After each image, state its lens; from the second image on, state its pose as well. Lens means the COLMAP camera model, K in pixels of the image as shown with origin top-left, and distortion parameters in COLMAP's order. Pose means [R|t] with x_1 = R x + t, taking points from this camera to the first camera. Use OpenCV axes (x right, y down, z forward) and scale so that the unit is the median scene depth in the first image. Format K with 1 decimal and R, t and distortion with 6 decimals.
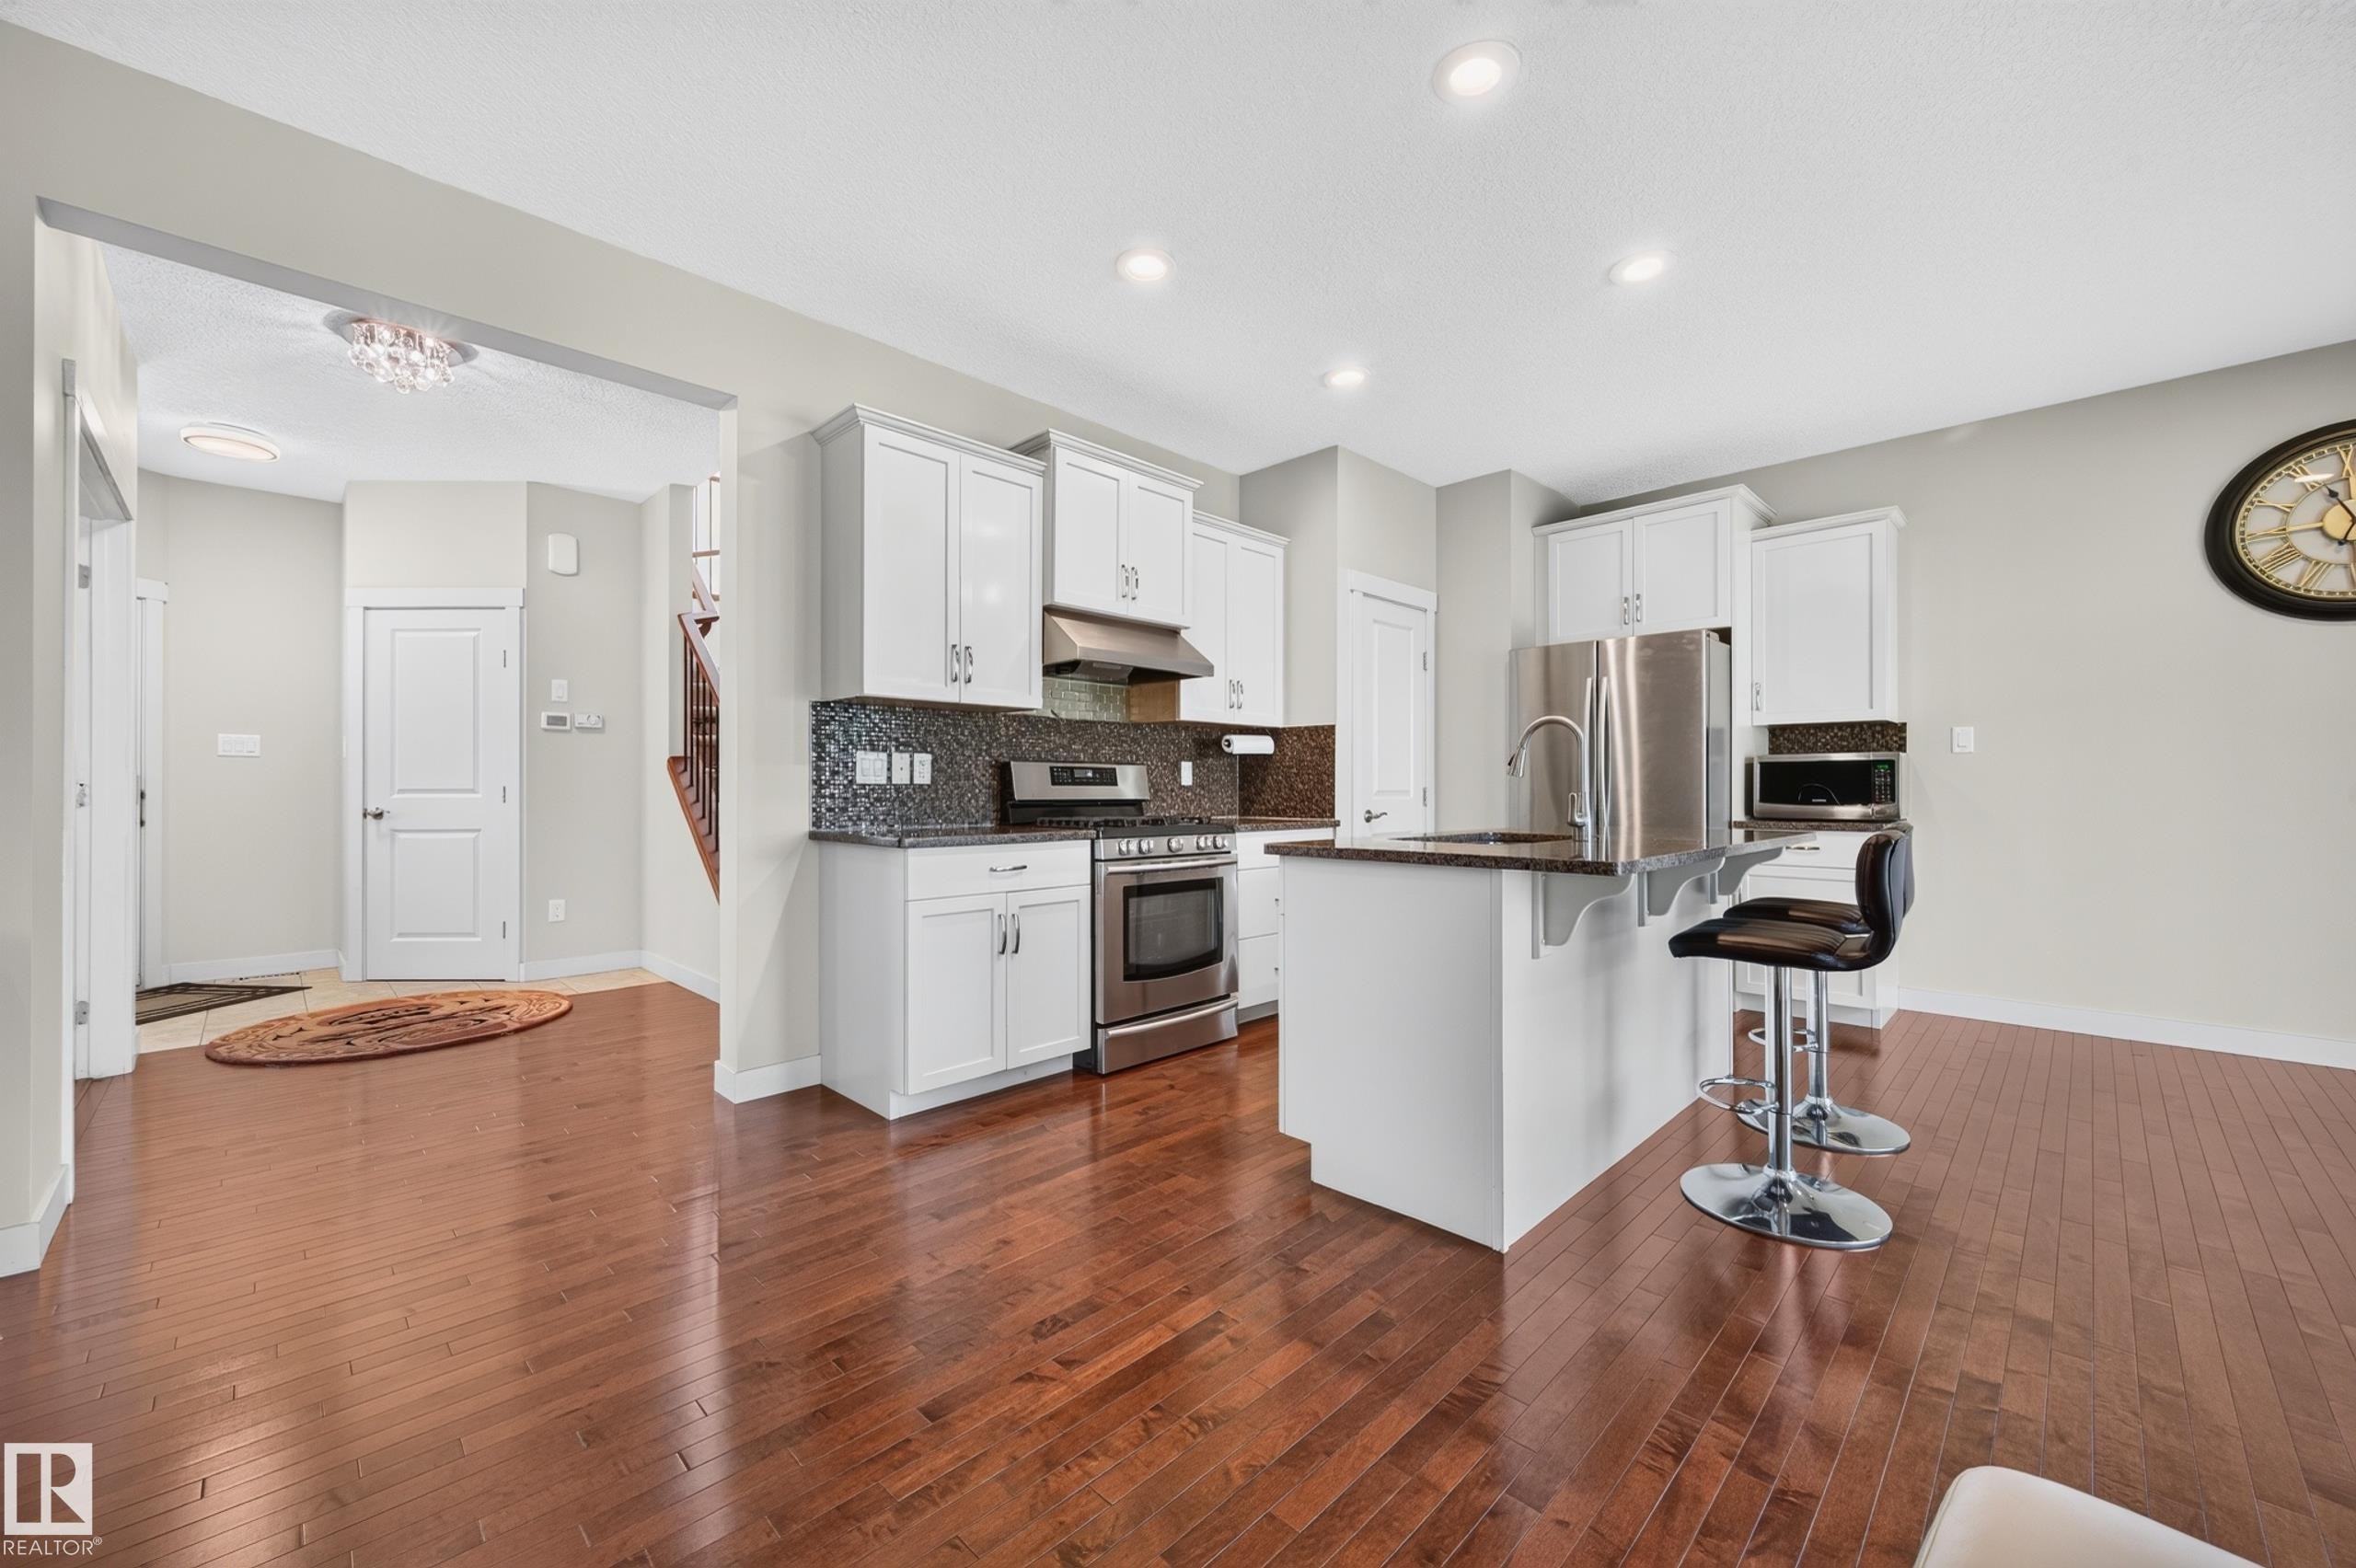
lens RADIAL K [[907.4, 0, 1184.3], [0, 907.4, 786.4], [0, 0, 1]] dist [-0.001190, -0.000033]
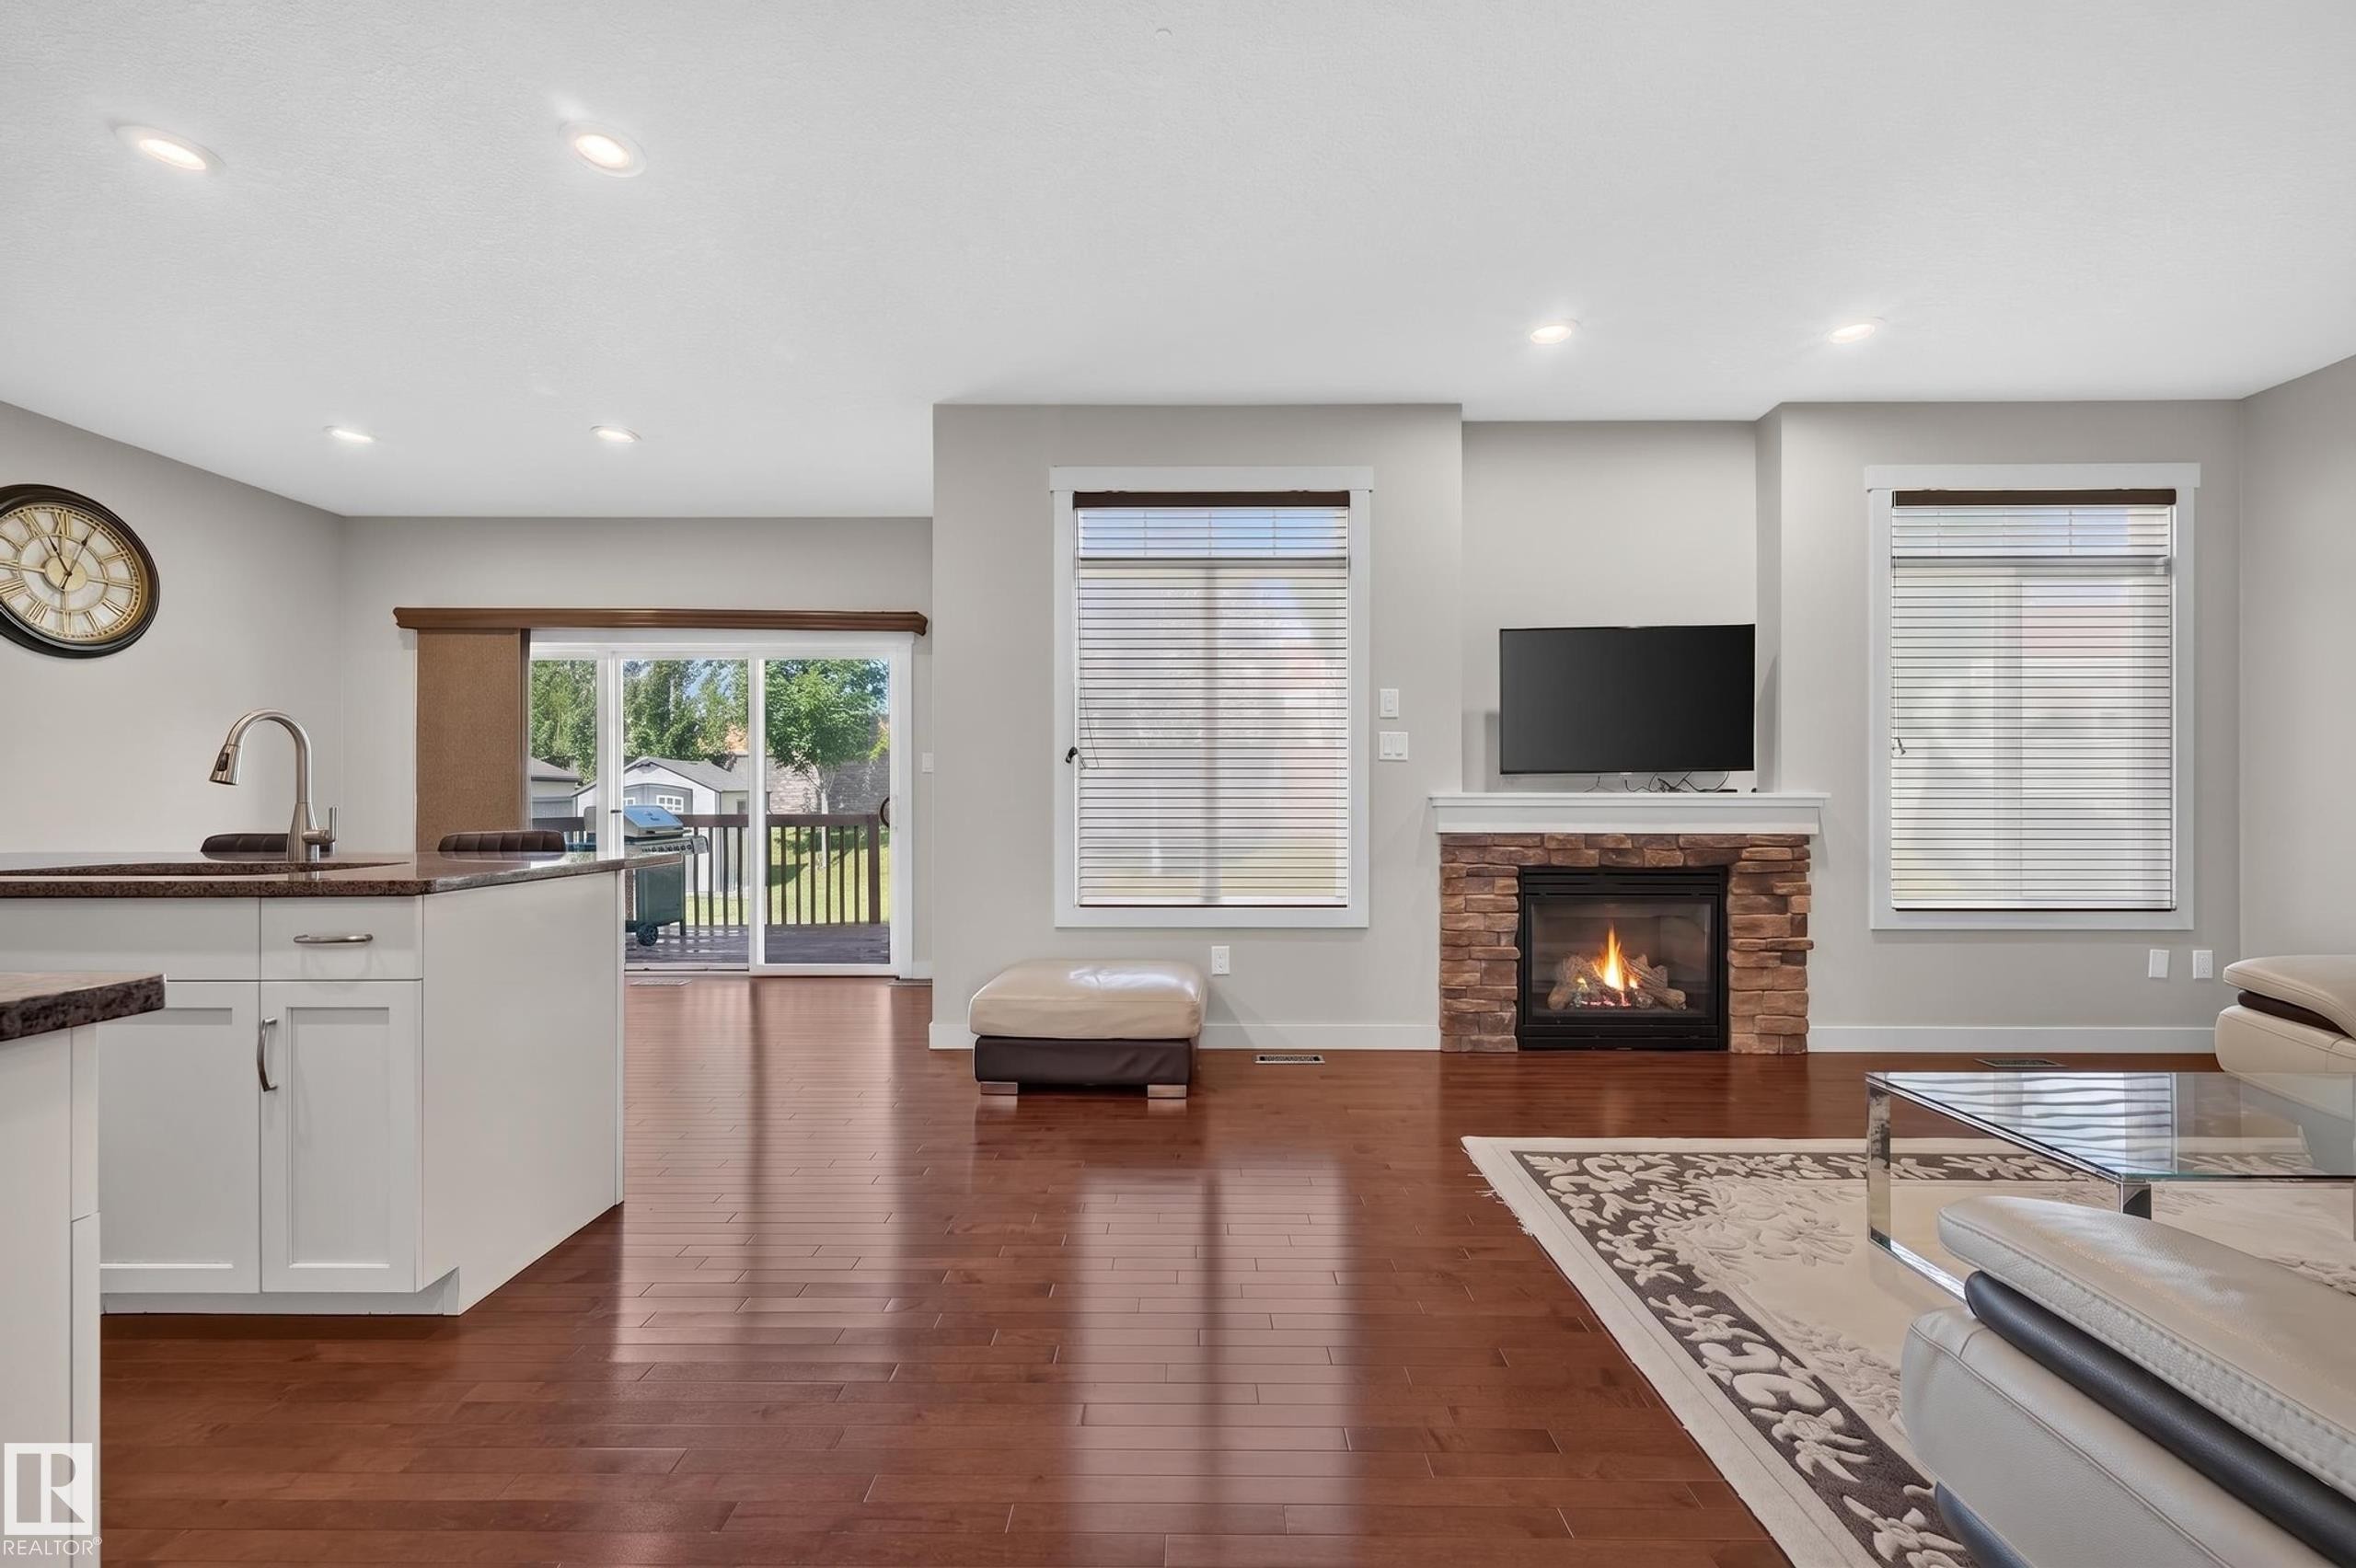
lens RADIAL K [[922.9, 0, 1181.9], [0, 922.9, 798.0], [0, 0, 1]] dist [0.005893, -0.002035]
pose [[-0.703075, 0.000050, 0.711116, -0.573841], [-0.003598, 0.999987, -0.003628, -0.000197], [-0.711107, -0.005109, -0.703065, 0.758234]]
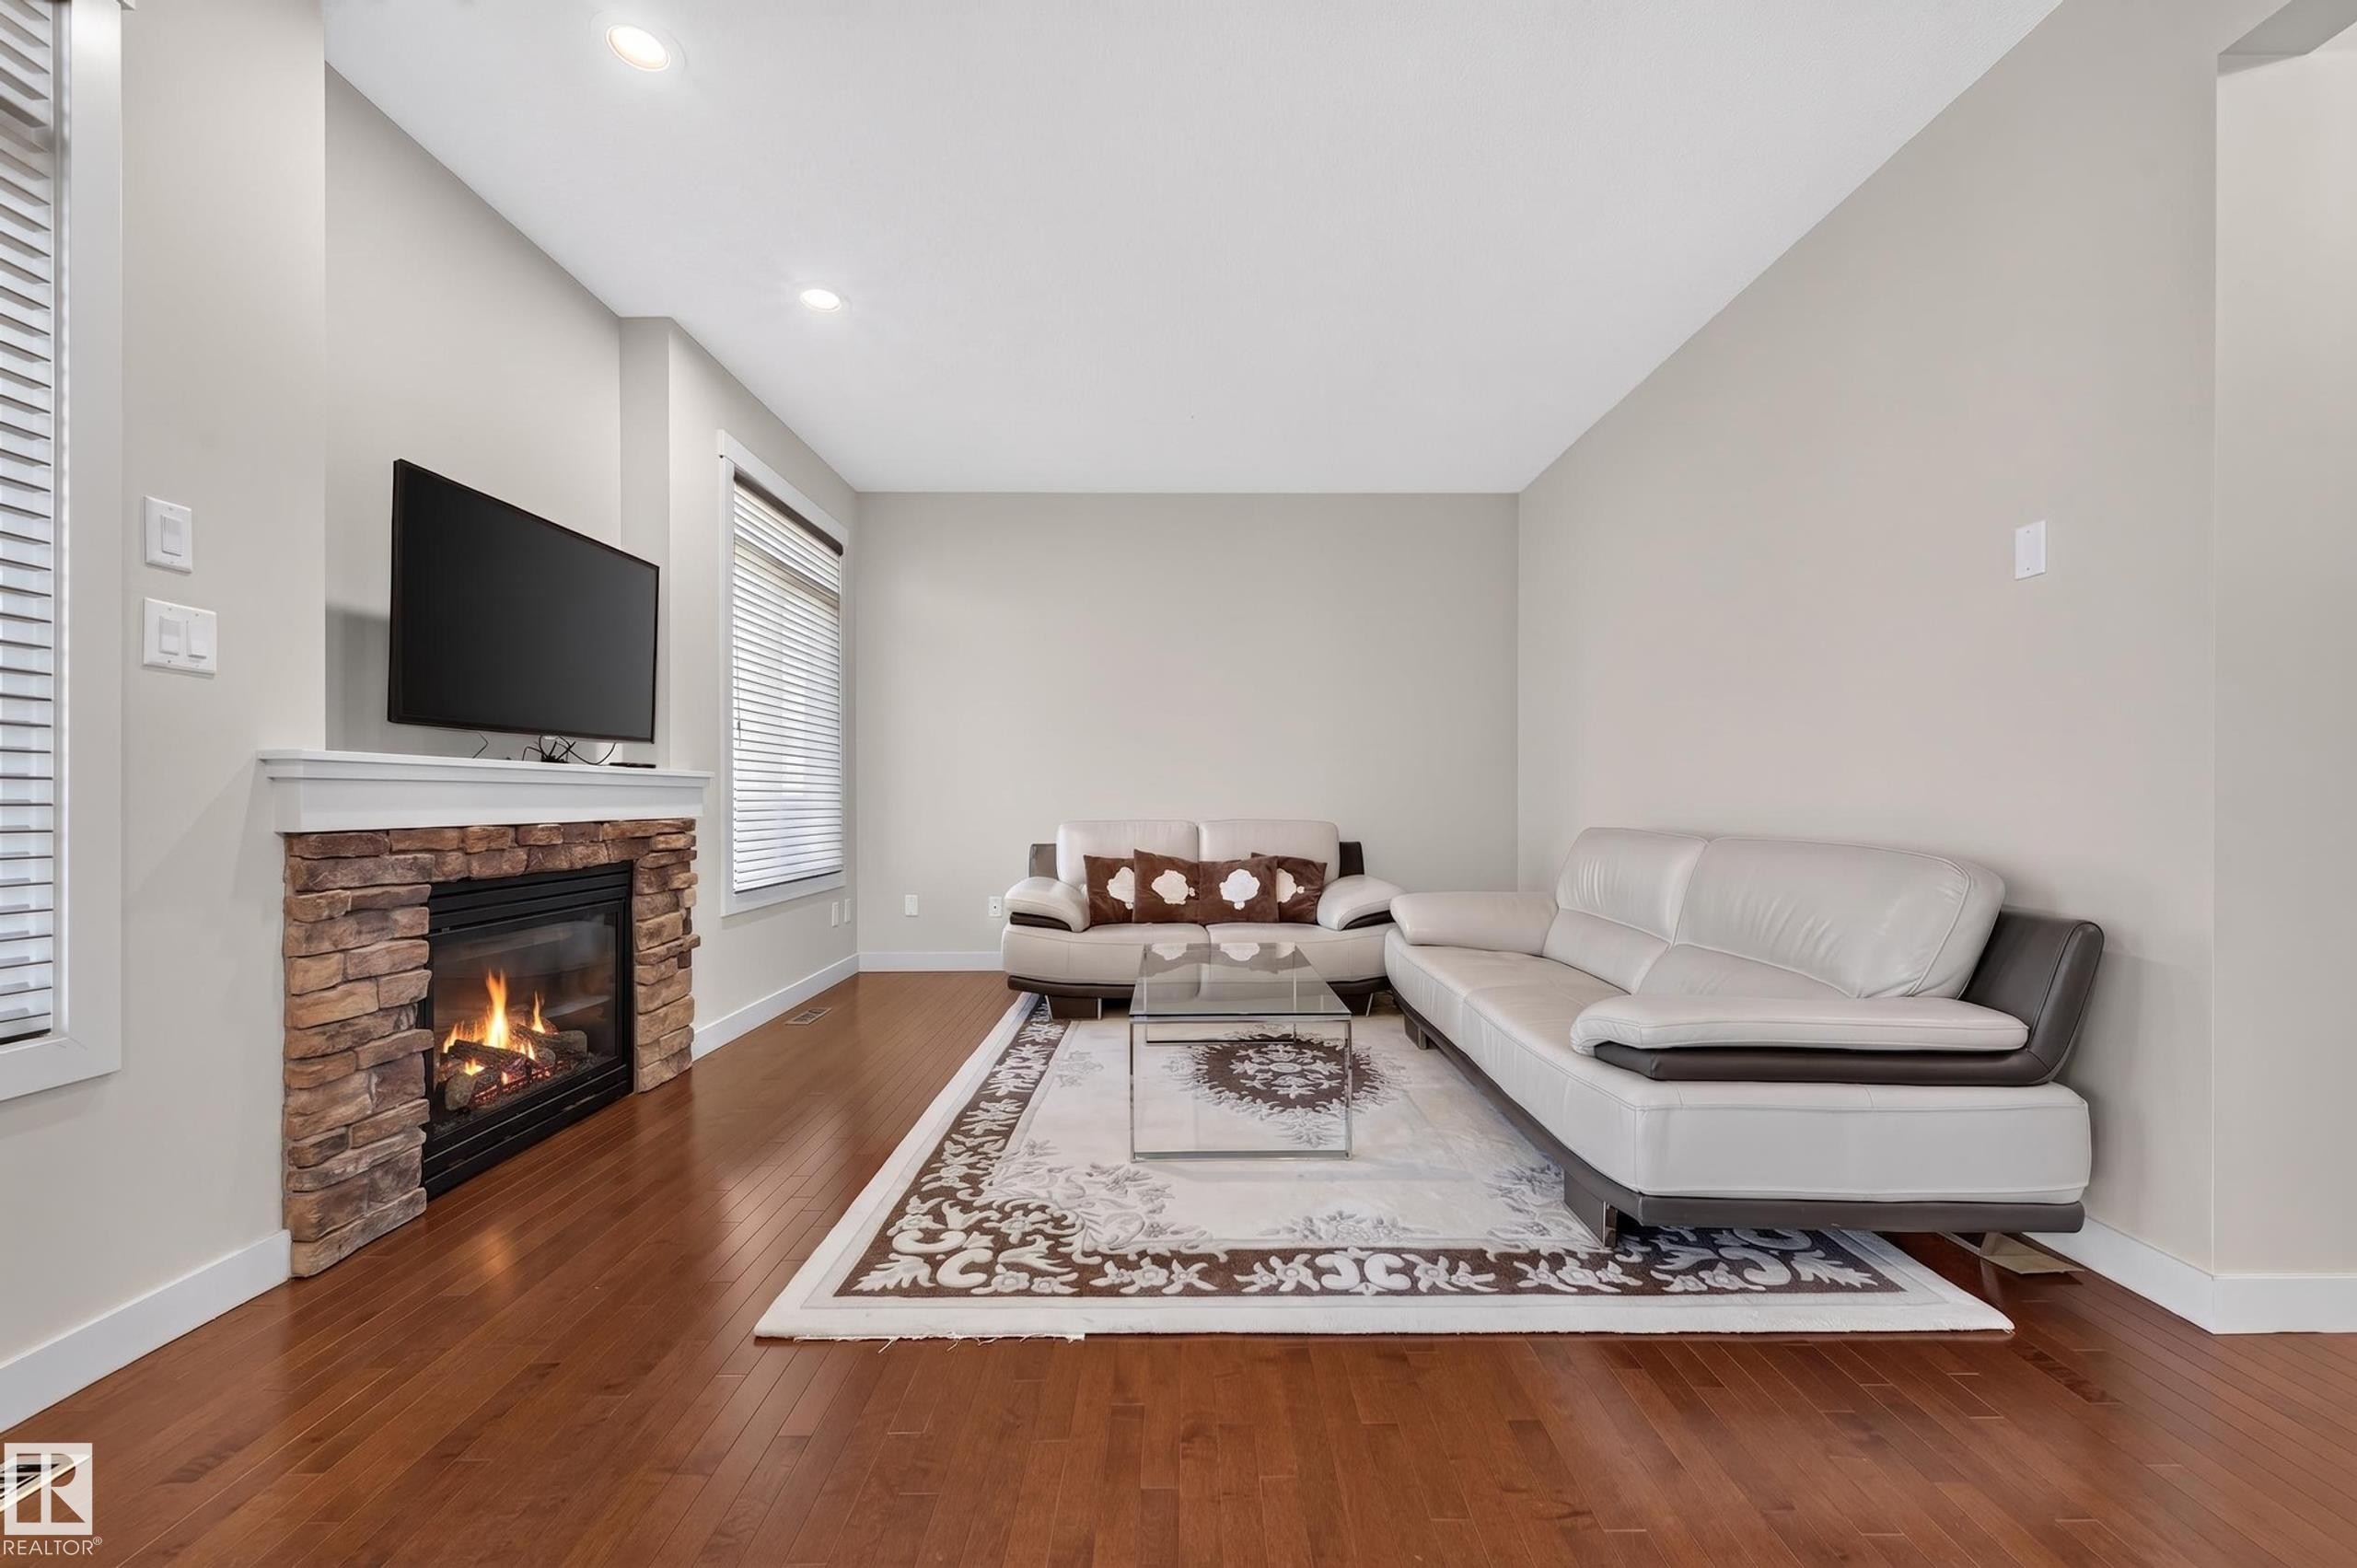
lens RADIAL K [[923.4, 0, 1192.1], [0, 923.4, 802.4], [0, 0, 1]] dist [0.005893, -0.002035]
pose [[-0.698501, 0.004223, -0.715597, -0.002683], [0.004161, 0.999990, 0.001839, 0.019756], [0.715597, -0.001693, -0.698511, 0.518749]]
